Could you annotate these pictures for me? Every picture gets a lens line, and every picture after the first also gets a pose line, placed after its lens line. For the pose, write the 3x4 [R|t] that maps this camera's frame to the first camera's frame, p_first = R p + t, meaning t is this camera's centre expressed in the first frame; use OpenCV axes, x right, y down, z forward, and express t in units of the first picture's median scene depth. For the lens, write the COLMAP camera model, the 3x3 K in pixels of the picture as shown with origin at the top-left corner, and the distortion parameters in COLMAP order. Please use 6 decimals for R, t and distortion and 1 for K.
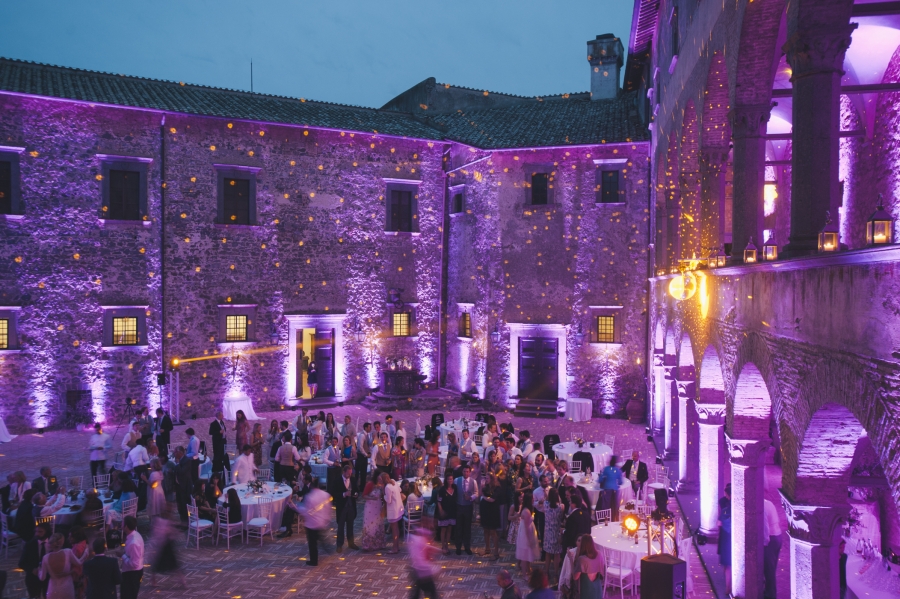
lens RADIAL K [[732.2, 0, 448.9], [0, 732.2, 293.6], [0, 0, 1]] dist [0.010521, 0.072439]
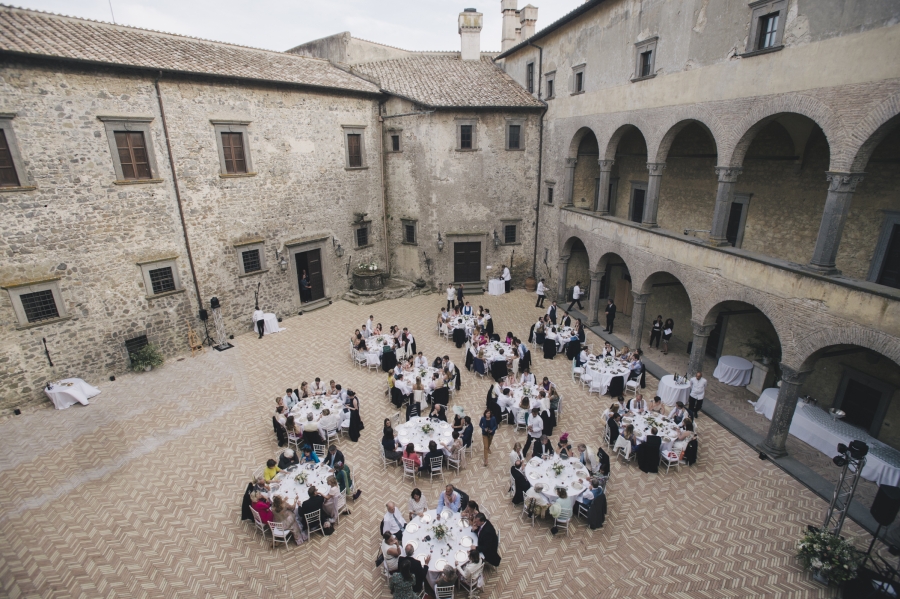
lens RADIAL K [[436.4, 0, 449.2], [0, 436.4, 294.3], [0, 0, 1]] dist [-0.059695, 0.024740]
pose [[0.912791, -0.142701, 0.382686, -0.277800], [0.020401, 0.951737, 0.306236, -0.116907], [-0.407917, -0.271722, 0.871649, 0.226841]]
